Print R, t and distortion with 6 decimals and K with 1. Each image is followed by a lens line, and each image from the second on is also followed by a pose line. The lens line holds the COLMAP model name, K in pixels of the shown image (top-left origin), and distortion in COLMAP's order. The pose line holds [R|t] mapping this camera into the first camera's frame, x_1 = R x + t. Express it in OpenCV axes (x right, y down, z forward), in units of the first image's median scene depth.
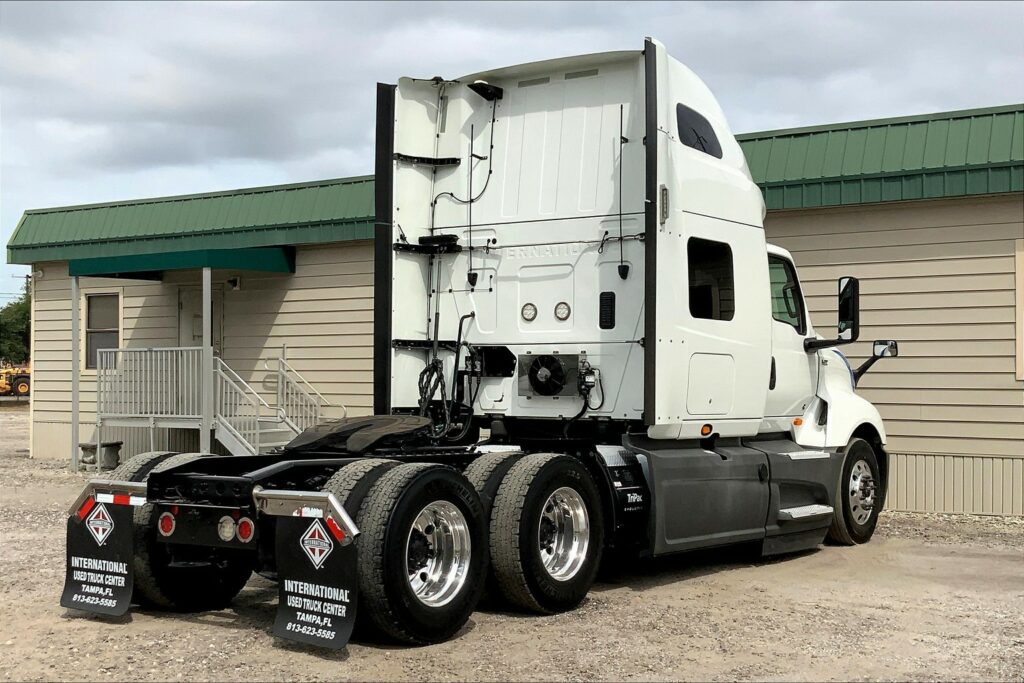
lens RADIAL K [[1410.8, 0, 482.1], [0, 1410.8, 339.5], [0, 0, 1]] dist [0.037858, 0.022477]
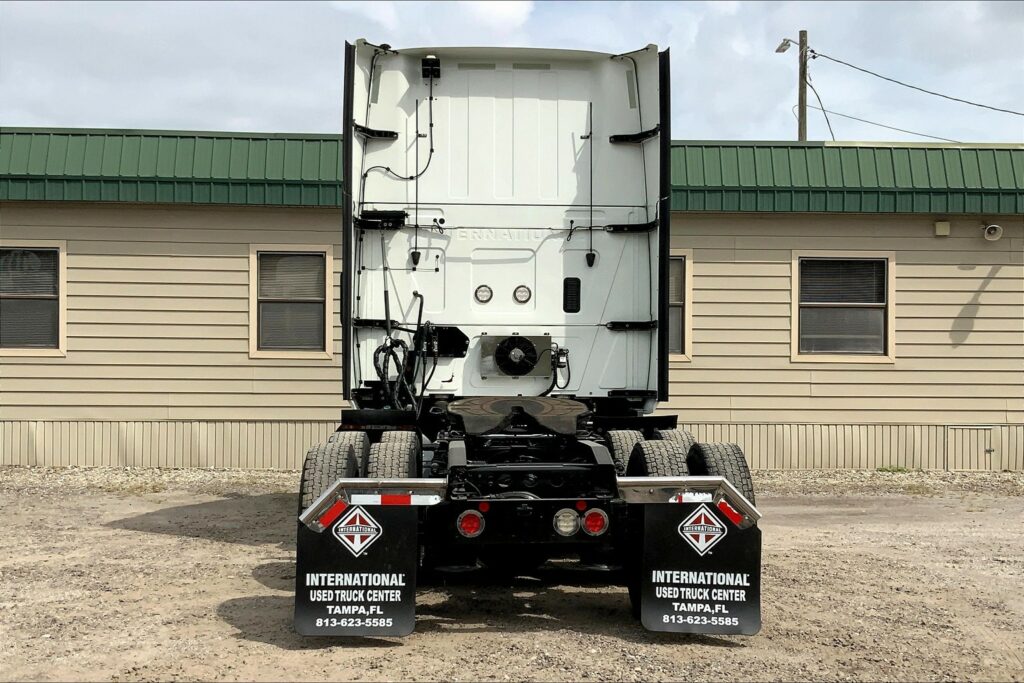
lens RADIAL K [[1222.2, 0, 513.1], [0, 1222.2, 377.7], [0, 0, 1]] dist [0.024354, 0.260826]
pose [[0.780389, -0.006025, 0.625266, -0.516761], [-0.019588, 0.999227, 0.034076, 0.010870], [-0.624988, -0.038841, 0.779668, 0.305176]]
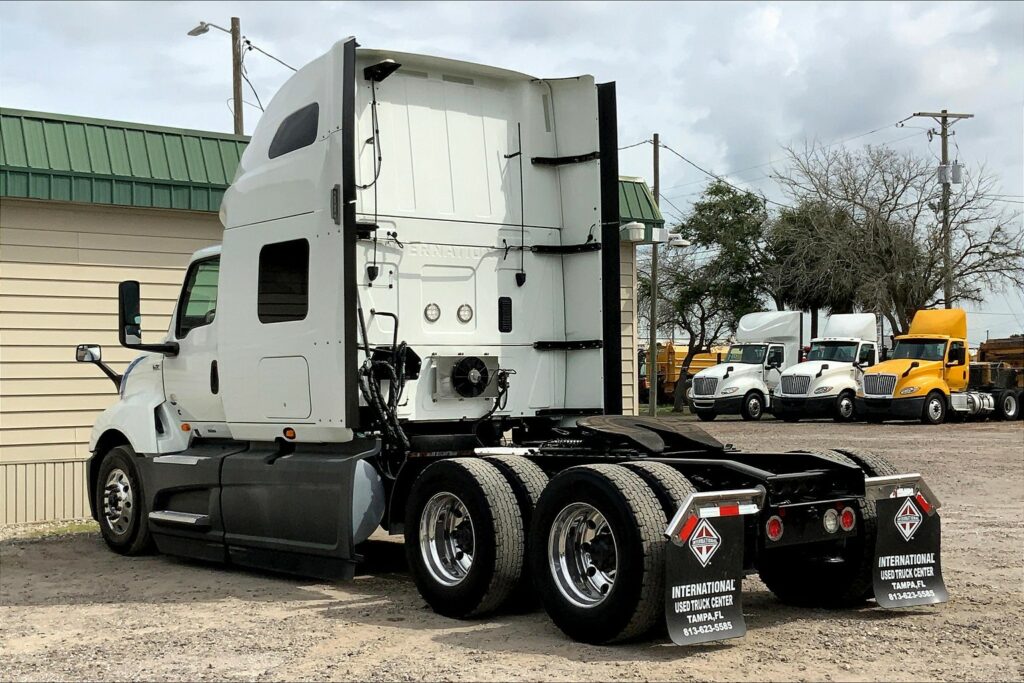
lens RADIAL K [[1445.2, 0, 514.4], [0, 1445.2, 378.1], [0, 0, 1]] dist [0.048948, 0.020991]
pose [[0.276543, -0.006606, 0.960979, -0.936058], [-0.011627, 0.999880, 0.010219, 0.015394], [-0.960931, -0.013999, 0.276433, 0.688811]]
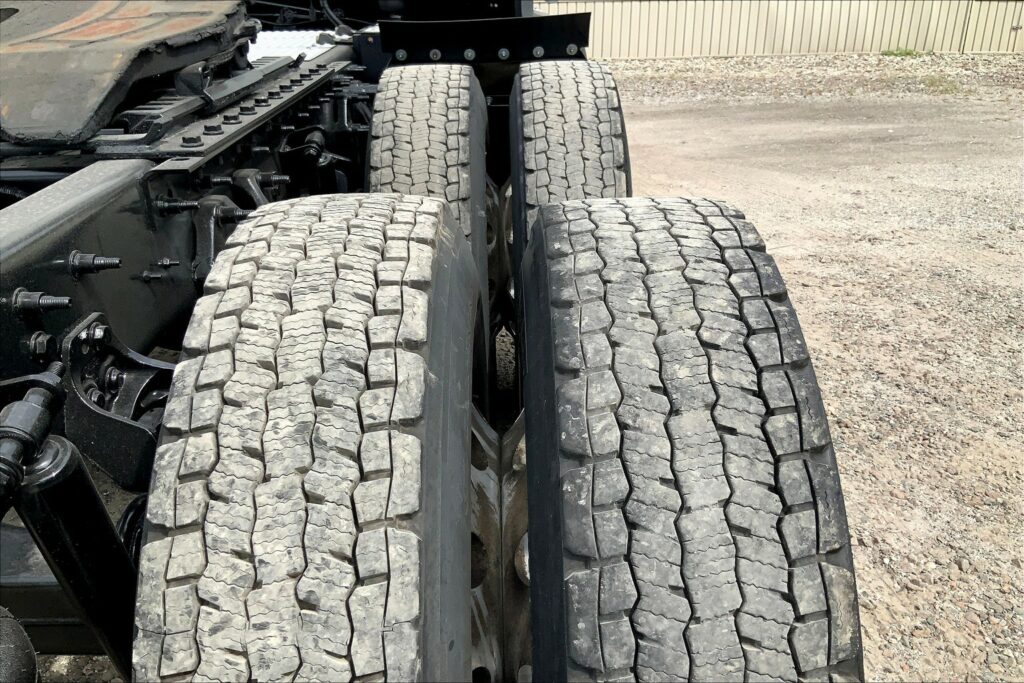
lens RADIAL K [[847.2, 0, 507.2], [0, 847.2, 339.2], [0, 0, 1]] dist [0.078073, -0.158561]
pose [[0.806196, -0.263303, 0.529830, -0.091040], [0.002867, 0.897242, 0.441529, 0.038551], [-0.591642, -0.354440, 0.724108, 0.681070]]
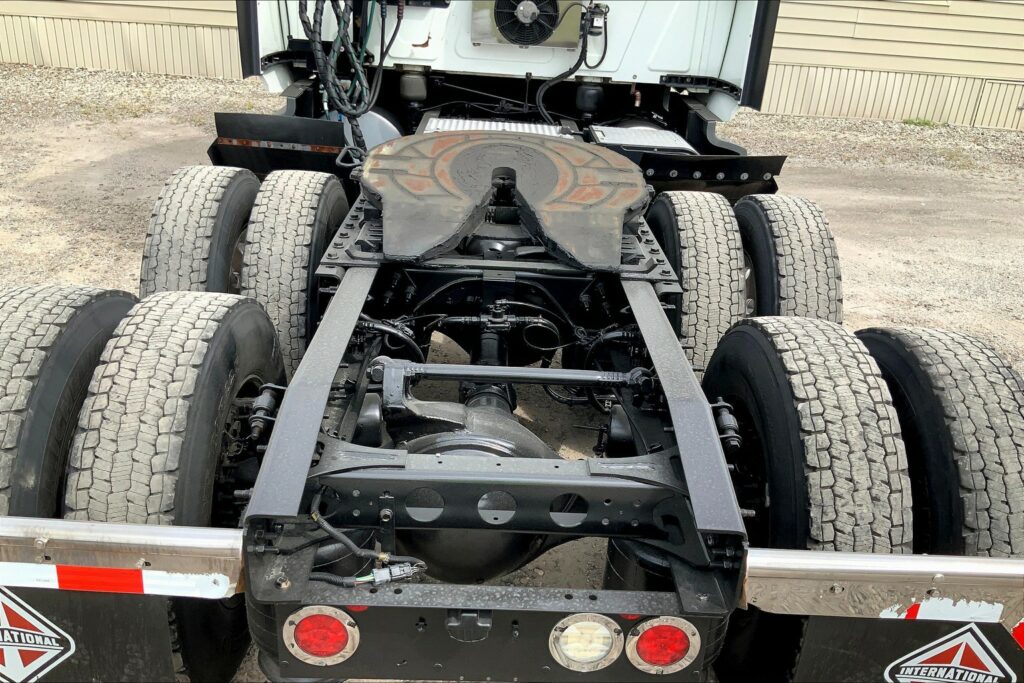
lens RADIAL K [[840.7, 0, 512.0], [0, 840.7, 341.5], [0, 0, 1]] dist [0.092032, -0.186434]
pose [[0.803497, -0.207772, 0.557873, -0.215171], [-0.074497, 0.894657, 0.440498, -0.011525], [-0.590629, -0.395499, 0.703376, 0.664738]]
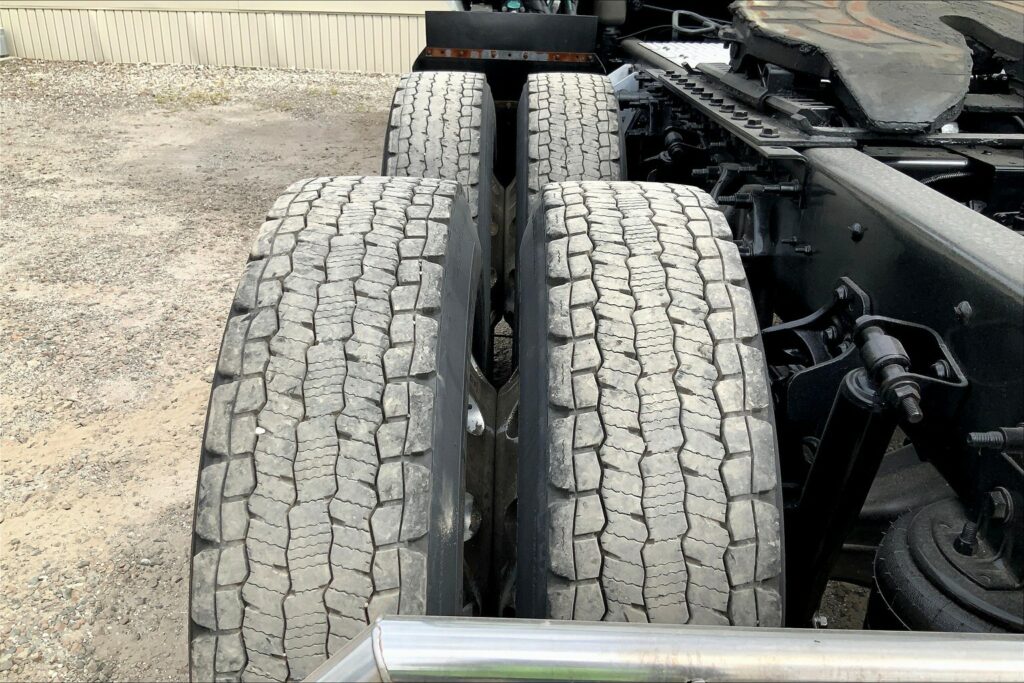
lens RADIAL K [[848.9, 0, 510.7], [0, 848.9, 336.2], [0, 0, 1]] dist [0.112721, -0.269176]
pose [[0.816763, -0.218037, 0.534188, -0.238085], [-0.033154, 0.906581, 0.420727, 0.041400], [-0.576019, -0.361345, 0.733234, 0.766986]]
